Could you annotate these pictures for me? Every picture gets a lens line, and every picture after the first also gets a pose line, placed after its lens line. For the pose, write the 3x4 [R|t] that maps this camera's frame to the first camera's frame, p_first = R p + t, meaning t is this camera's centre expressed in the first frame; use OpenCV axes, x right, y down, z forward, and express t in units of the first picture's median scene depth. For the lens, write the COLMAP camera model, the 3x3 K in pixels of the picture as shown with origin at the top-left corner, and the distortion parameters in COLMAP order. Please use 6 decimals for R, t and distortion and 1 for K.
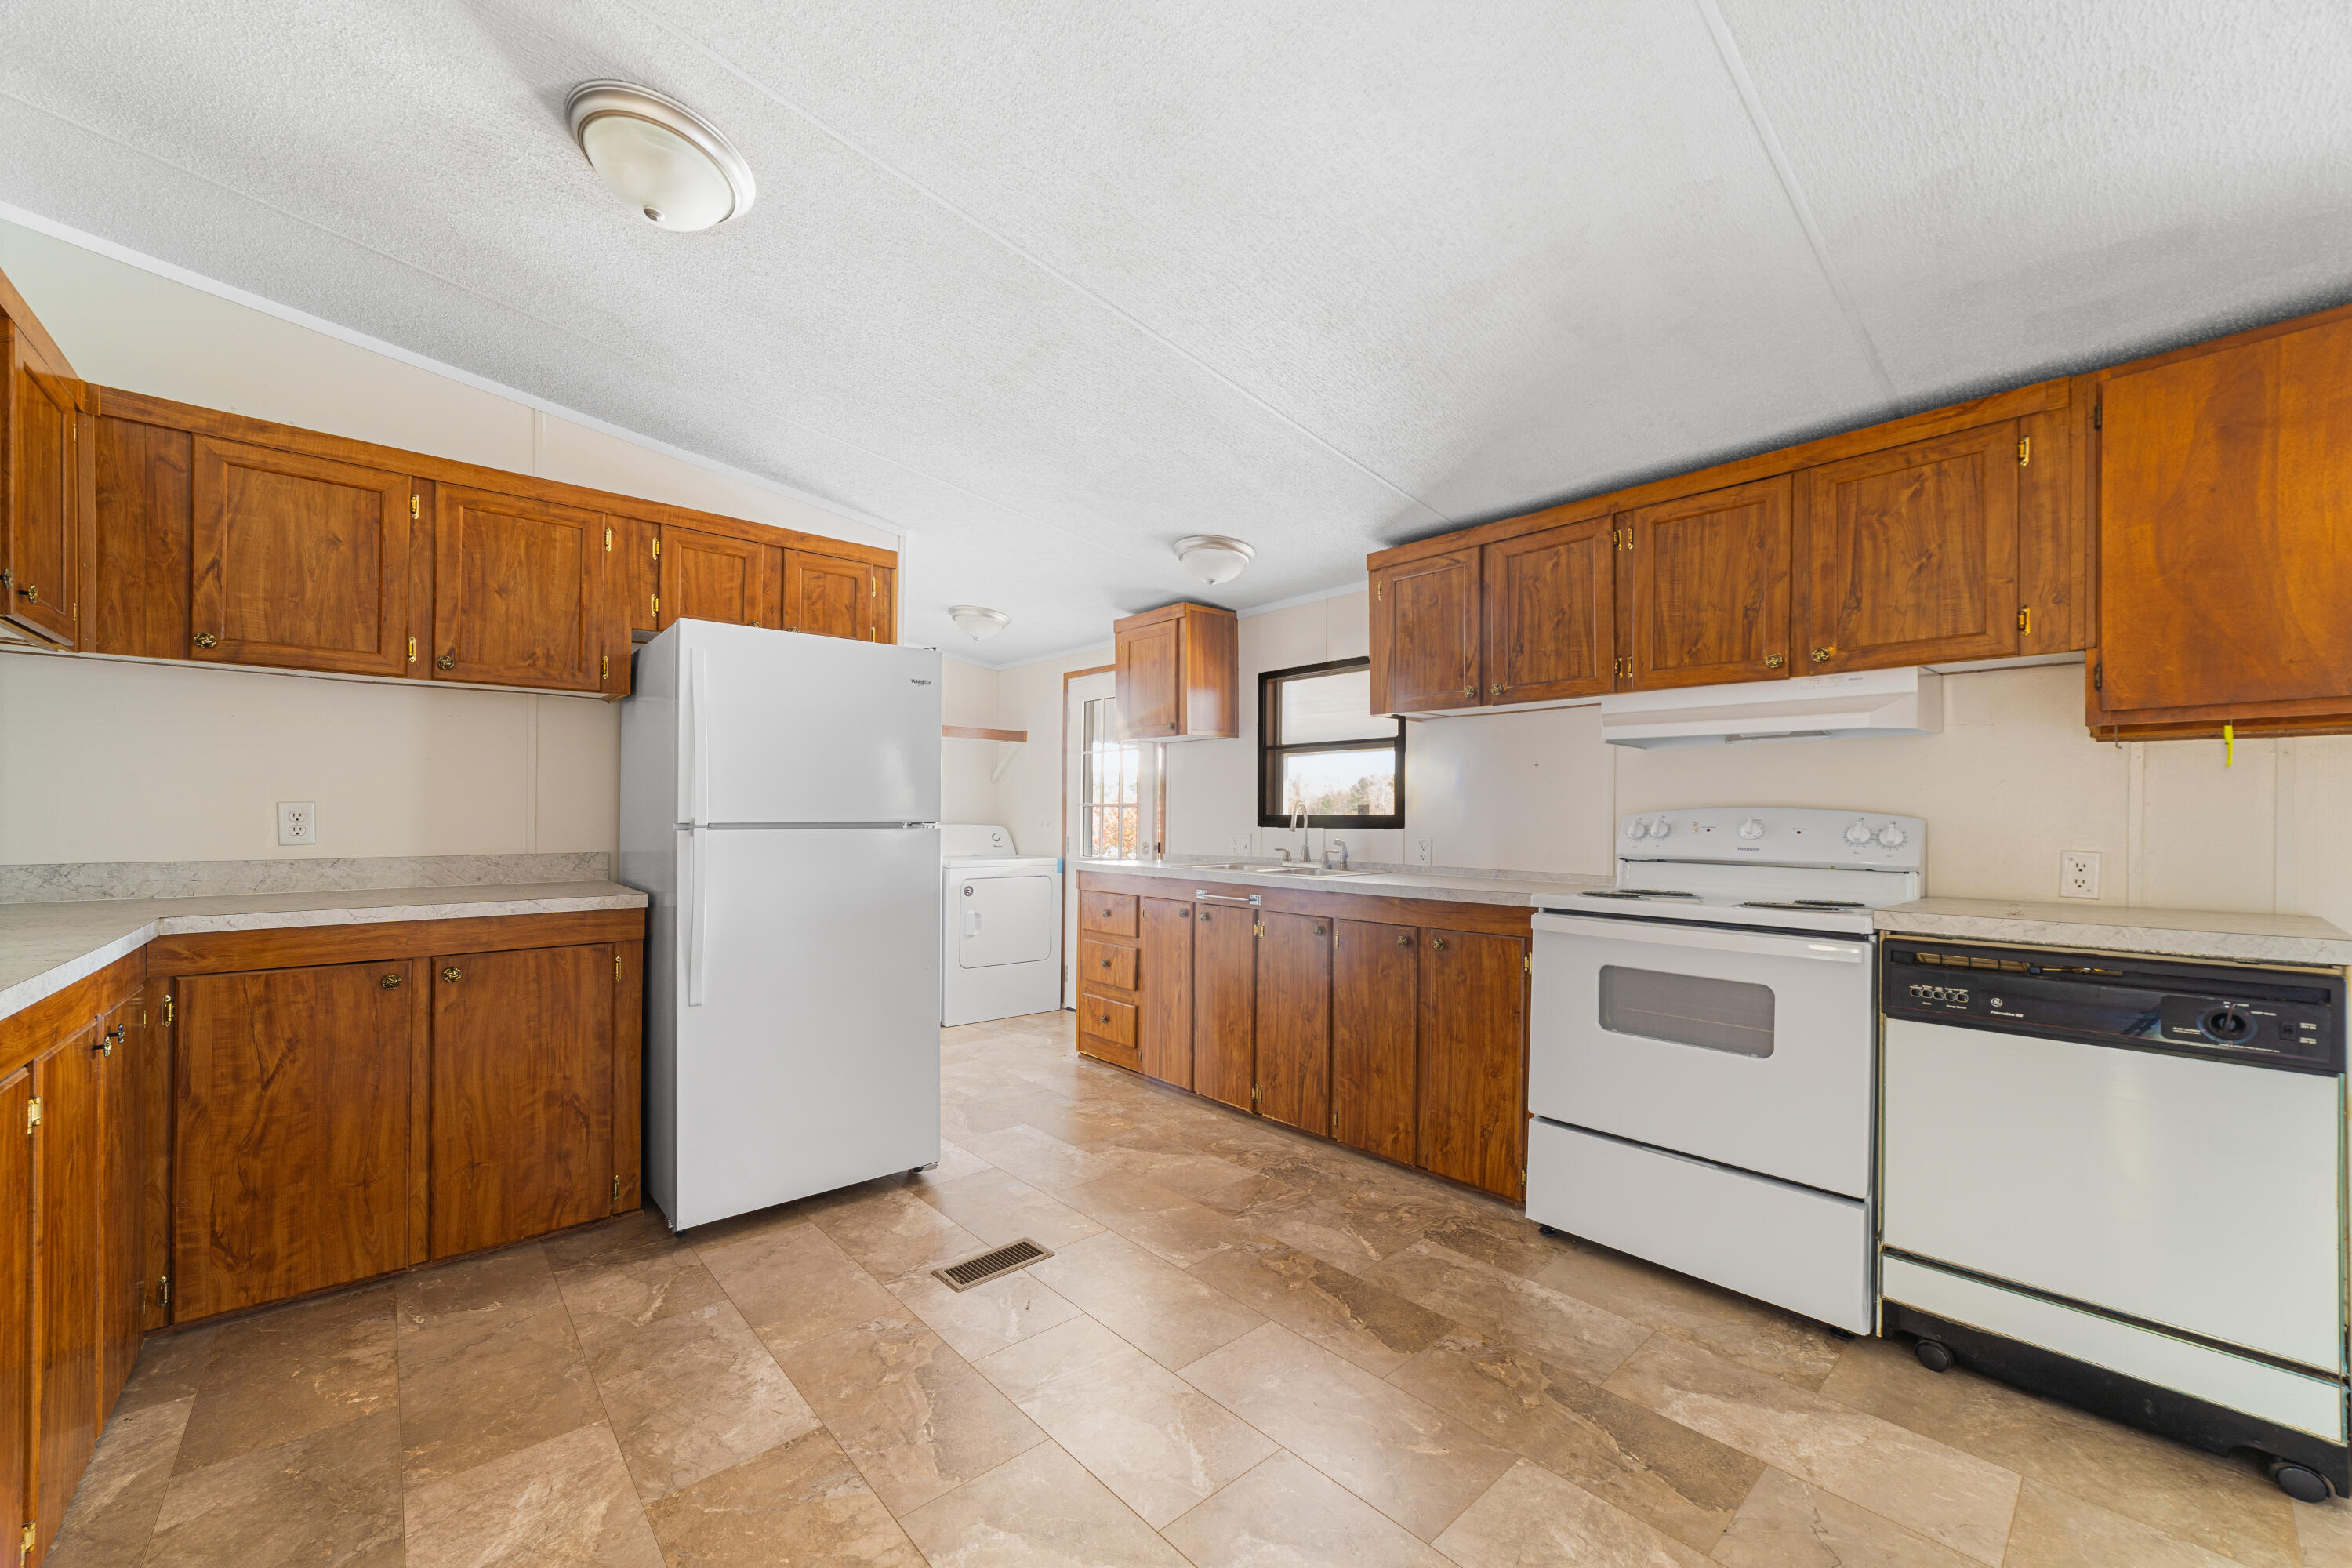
lens RADIAL K [[939.5, 0, 1176.4], [0, 939.5, 816.4], [0, 0, 1]] dist [-0.003834, 0.000061]
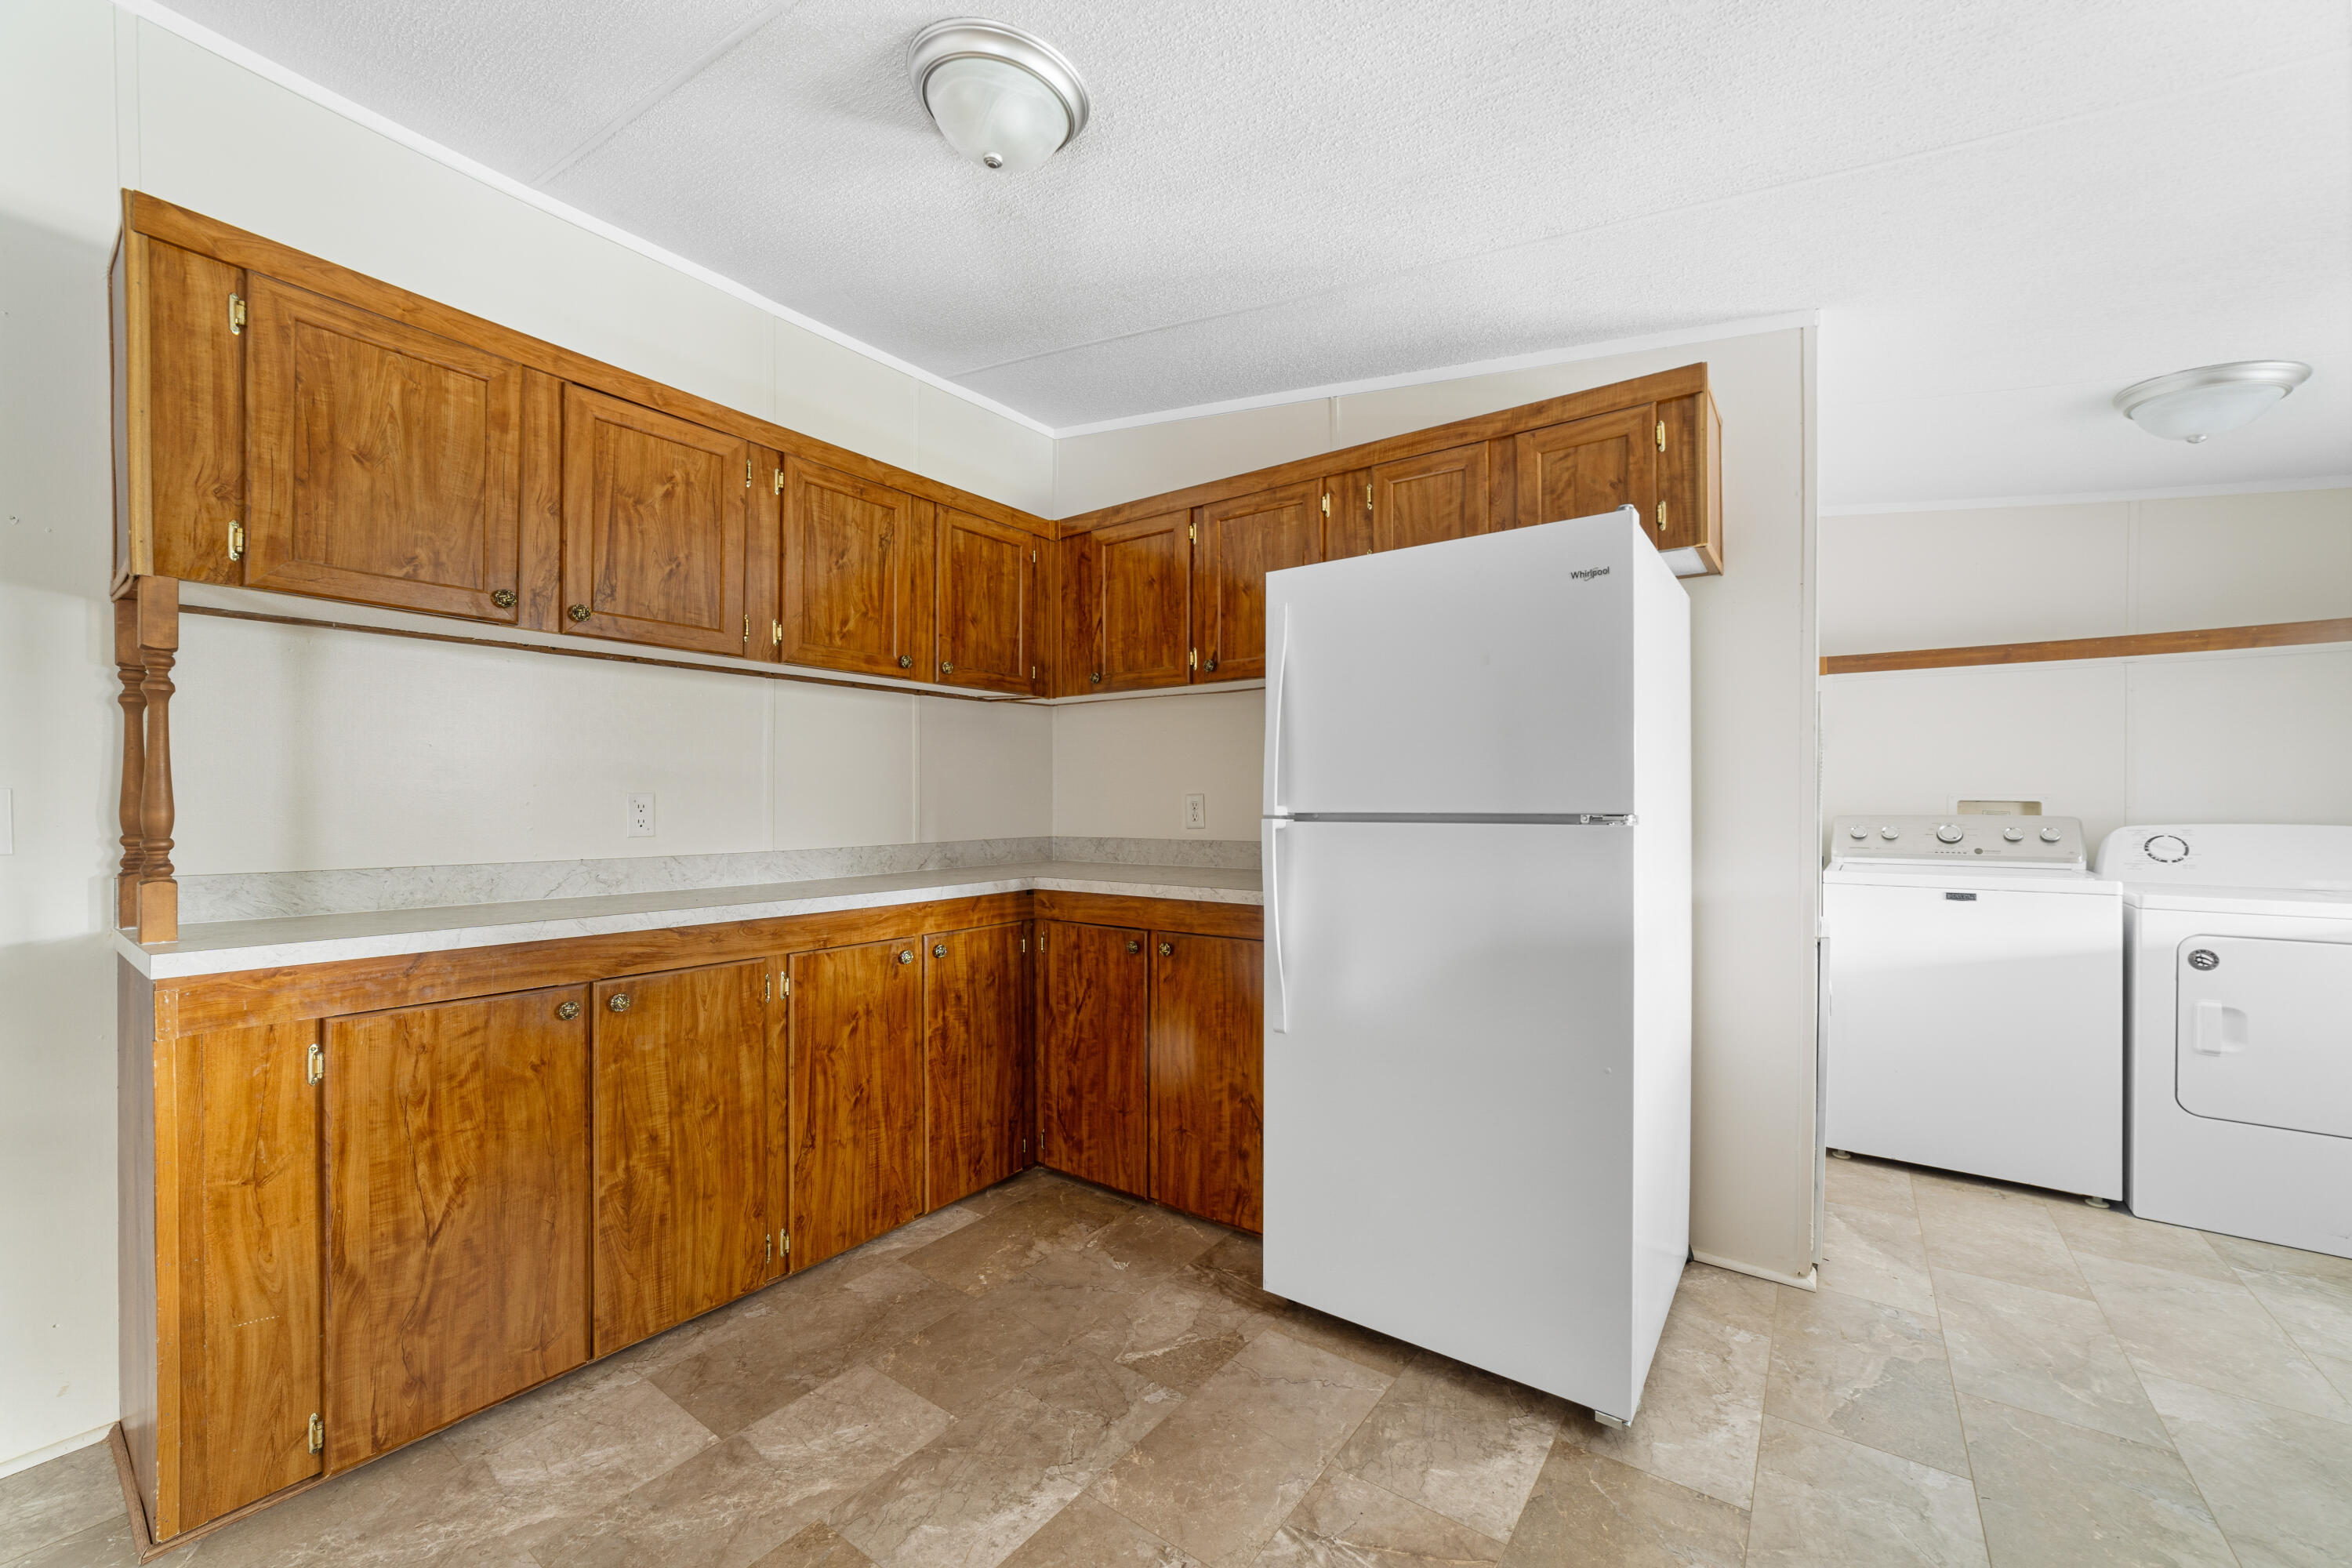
lens RADIAL K [[921.7, 0, 1156.4], [0, 921.7, 801.3], [0, 0, 1]] dist [-0.011223, 0.000172]
pose [[0.197677, -0.007139, -0.980241, 0.267541], [-0.002022, 0.999968, -0.007690, 0.002931], [0.980265, 0.003502, 0.197657, 0.721983]]
